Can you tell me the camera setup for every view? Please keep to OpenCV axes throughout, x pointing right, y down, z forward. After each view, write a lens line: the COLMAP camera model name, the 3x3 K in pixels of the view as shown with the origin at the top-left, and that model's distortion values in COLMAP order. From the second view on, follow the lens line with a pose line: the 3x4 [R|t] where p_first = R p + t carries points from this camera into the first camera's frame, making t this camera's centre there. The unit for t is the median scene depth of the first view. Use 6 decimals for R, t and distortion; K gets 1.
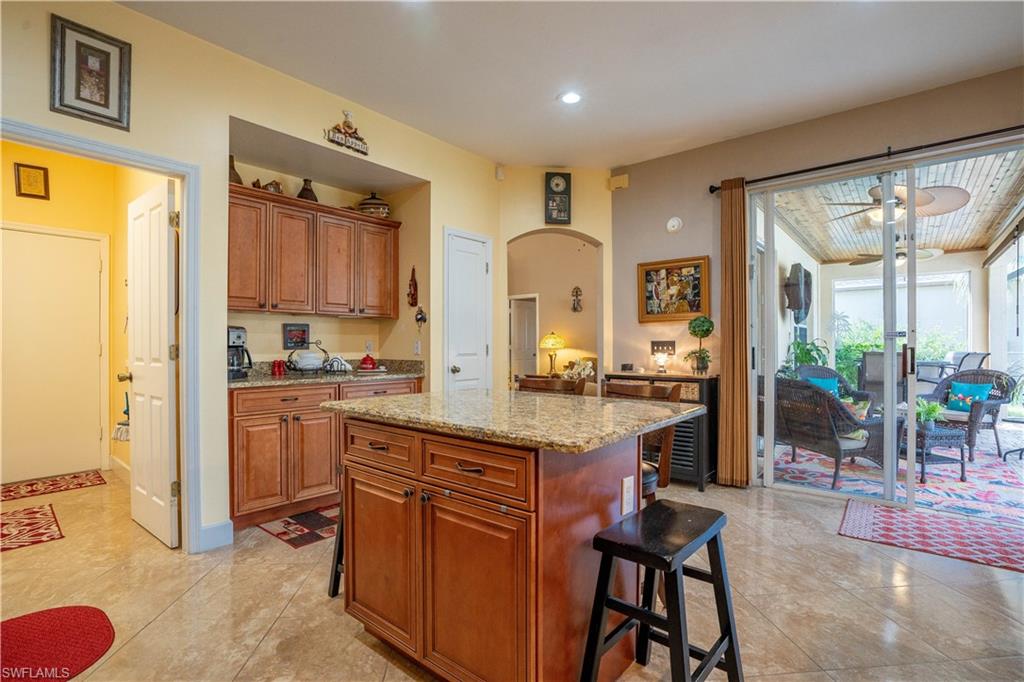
lens RADIAL K [[492.1, 0, 510.3], [0, 492.1, 342.2], [0, 0, 1]] dist [-0.020995, 0.003791]
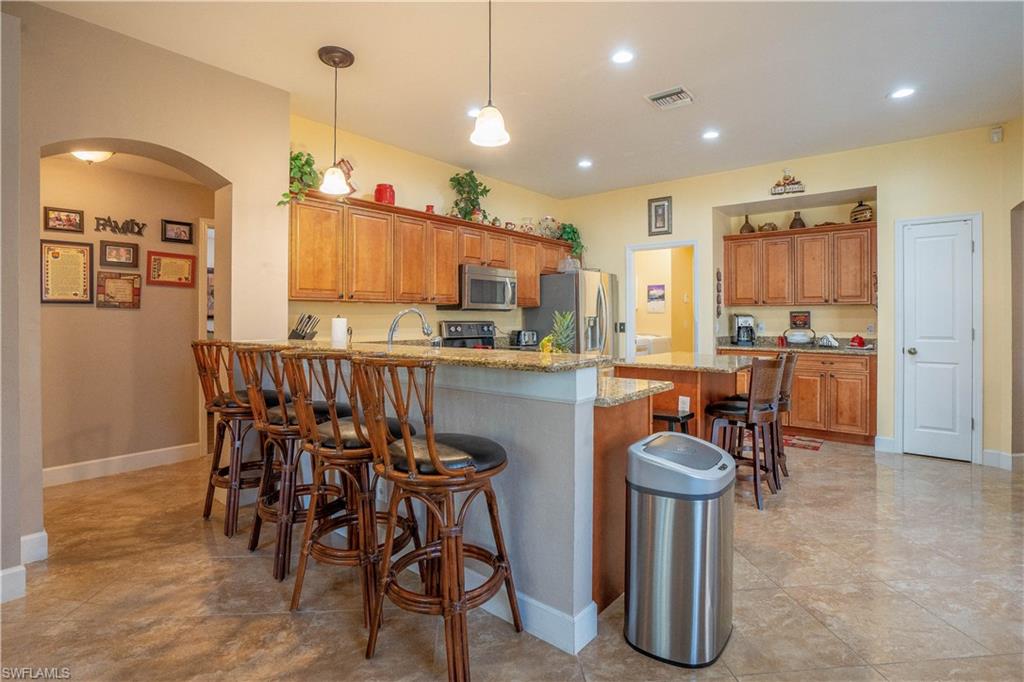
lens RADIAL K [[492.1, 0, 502.9], [0, 492.1, 319.1], [0, 0, 1]] dist [-0.020995, 0.003791]
pose [[-0.006122, 0.002016, -0.999979, 1.094879], [0.010280, 0.999945, 0.001953, -0.029006], [0.999928, -0.010268, -0.006143, 0.142700]]
